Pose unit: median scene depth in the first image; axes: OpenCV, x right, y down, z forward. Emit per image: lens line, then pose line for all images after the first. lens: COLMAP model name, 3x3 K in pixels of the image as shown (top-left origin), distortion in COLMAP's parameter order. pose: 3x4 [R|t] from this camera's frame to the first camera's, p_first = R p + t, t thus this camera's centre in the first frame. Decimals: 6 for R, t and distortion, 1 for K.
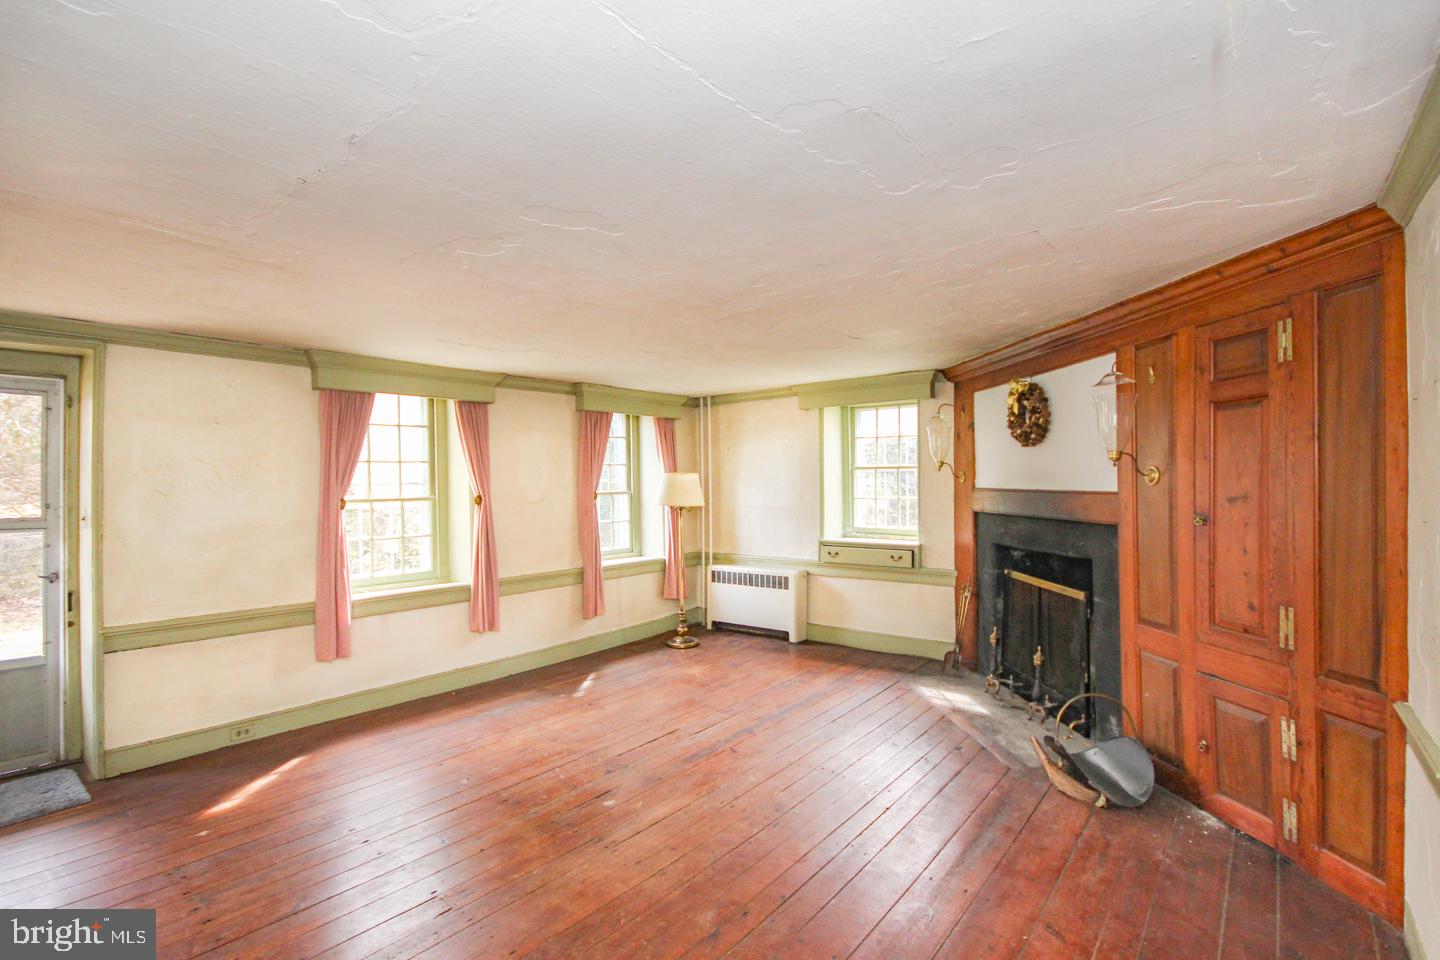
lens RADIAL K [[675.9, 0, 722.5], [0, 675.9, 481.0], [0, 0, 1]] dist [-0.012223, -0.000757]
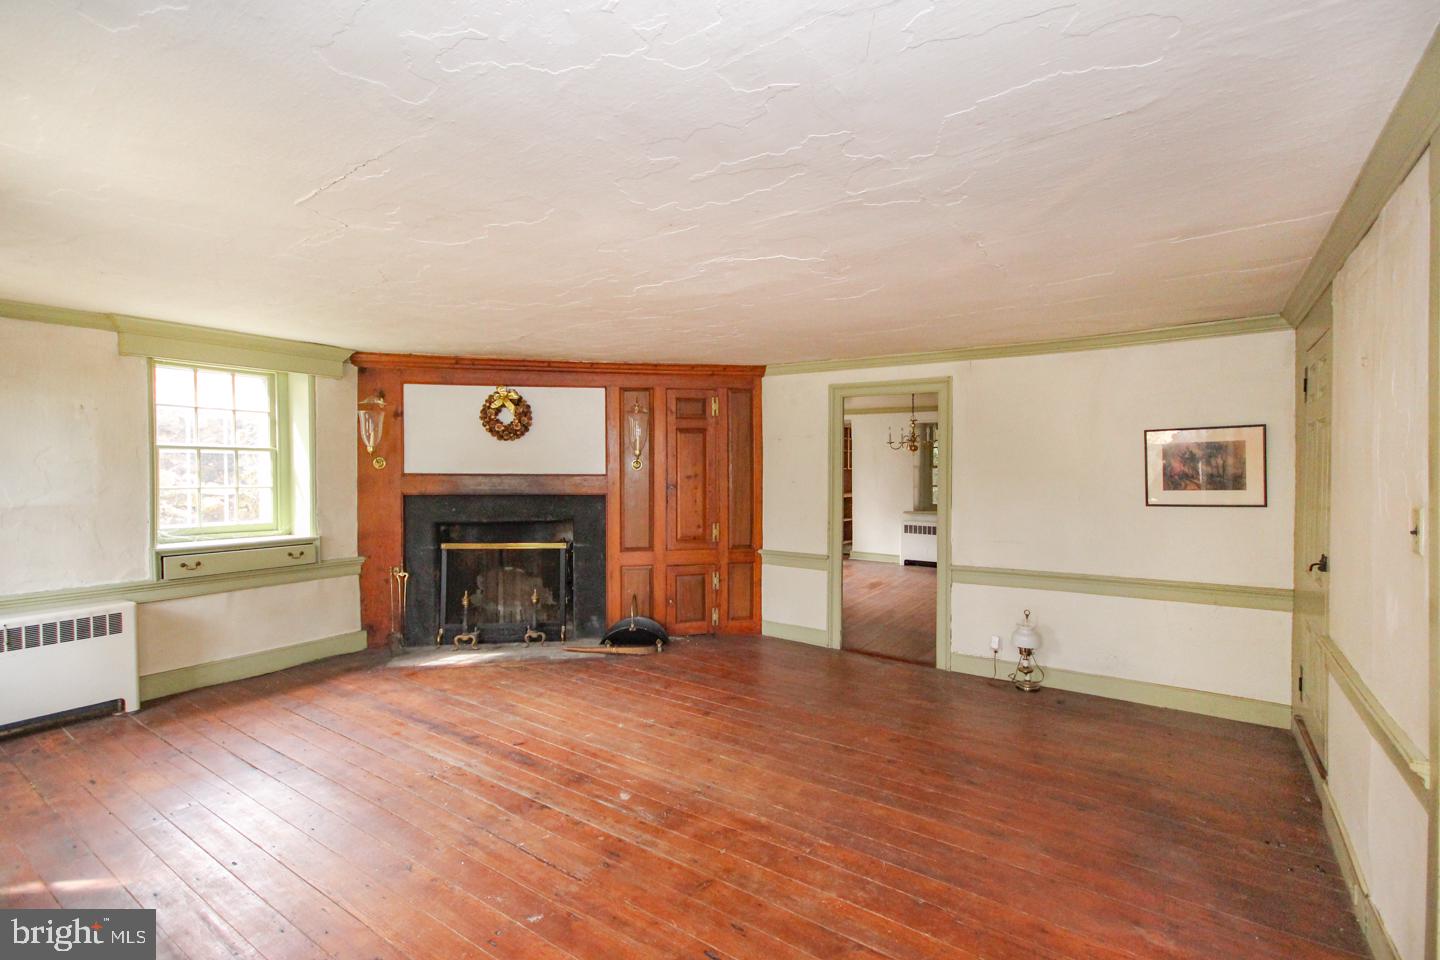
lens RADIAL K [[638.8, 0, 723.6], [0, 638.8, 480.6], [0, 0, 1]] dist [-0.002319, 0.000469]
pose [[-0.083333, -0.007329, 0.996495, -0.709927], [-0.001711, 0.999973, 0.007212, 0.014213], [-0.996520, -0.001104, -0.083343, 0.615597]]
